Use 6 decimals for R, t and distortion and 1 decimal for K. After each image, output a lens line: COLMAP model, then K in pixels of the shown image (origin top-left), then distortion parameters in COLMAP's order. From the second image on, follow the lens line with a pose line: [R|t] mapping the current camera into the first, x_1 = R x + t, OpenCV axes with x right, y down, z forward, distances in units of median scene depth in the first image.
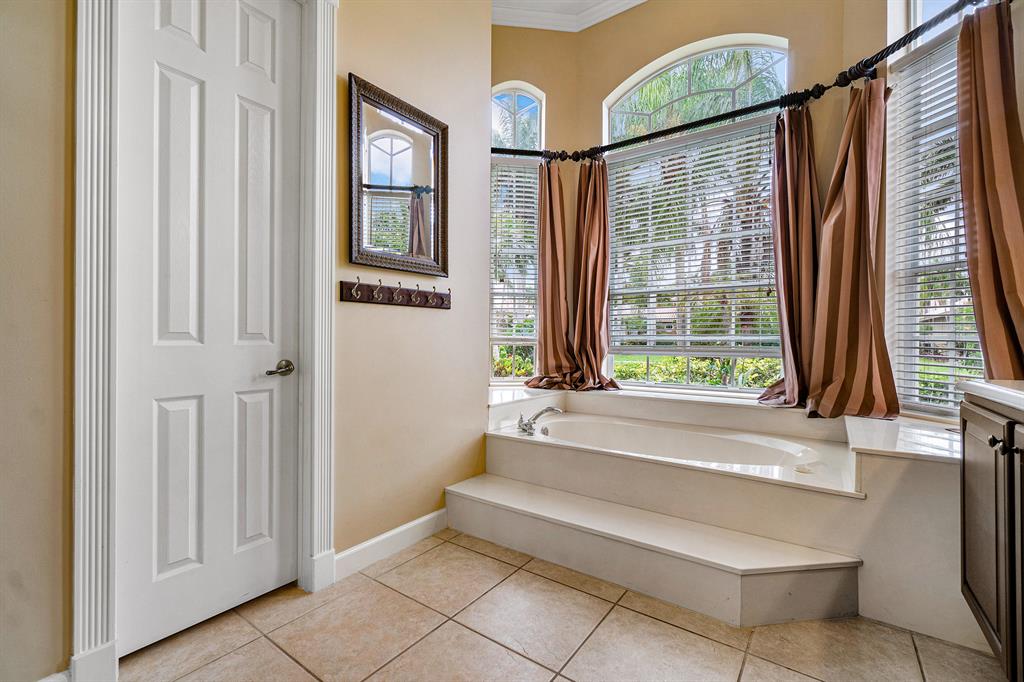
lens RADIAL K [[447.3, 0, 518.4], [0, 447.3, 338.5], [0, 0, 1]] dist [-0.001589, -0.000190]
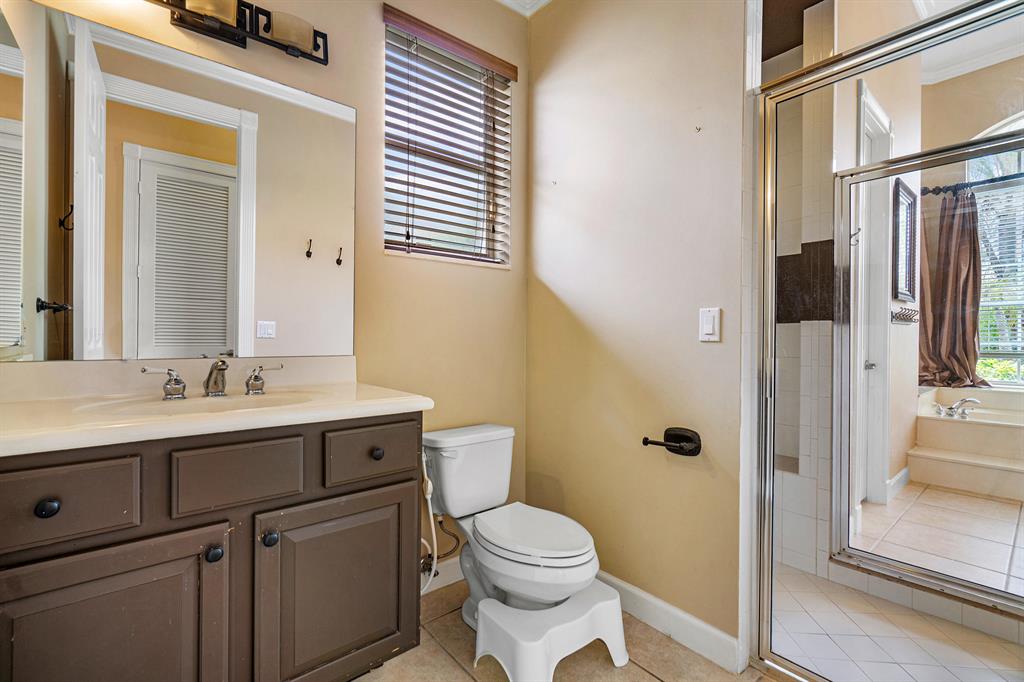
lens RADIAL K [[447.3, 0, 502.0], [0, 447.3, 337.3], [0, 0, 1]] dist [-0.001589, -0.000190]
pose [[0.961791, -0.000920, -0.273782, -0.694268], [0.001662, 0.999996, 0.002479, -0.023398], [0.273779, -0.002839, 0.961788, -0.483968]]
